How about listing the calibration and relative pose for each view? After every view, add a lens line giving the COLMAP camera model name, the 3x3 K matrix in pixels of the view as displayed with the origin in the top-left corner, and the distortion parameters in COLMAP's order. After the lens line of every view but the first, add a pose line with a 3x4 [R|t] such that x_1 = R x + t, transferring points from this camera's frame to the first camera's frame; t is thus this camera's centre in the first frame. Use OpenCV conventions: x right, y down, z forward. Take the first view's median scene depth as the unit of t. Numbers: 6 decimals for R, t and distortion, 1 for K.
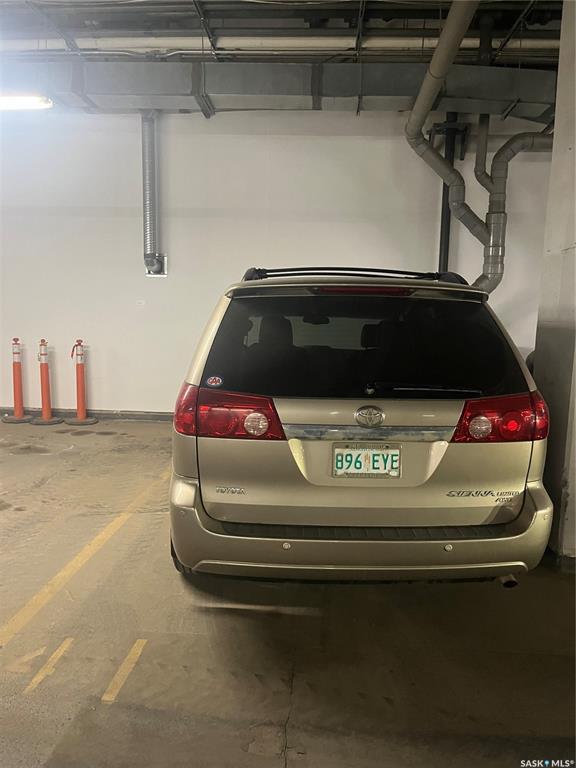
lens RADIAL K [[579.3, 0, 287.2], [0, 579.3, 387.3], [0, 0, 1]] dist [0.019924, -0.024789]
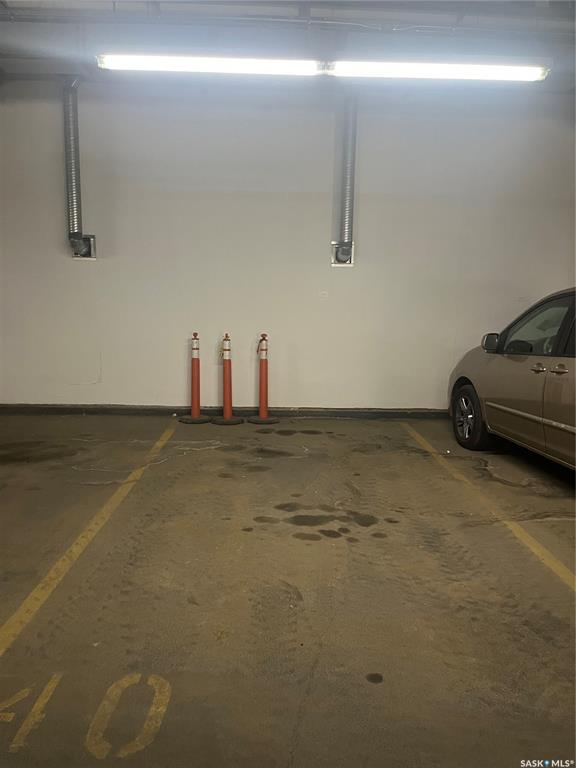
lens RADIAL K [[579.3, 0, 293.0], [0, 579.3, 390.2], [0, 0, 1]] dist [0.019924, -0.024789]
pose [[0.996904, -0.016655, 0.076845, -0.808413], [0.014766, 0.999576, 0.025092, -0.027410], [-0.077230, -0.023879, 0.996727, 0.116175]]
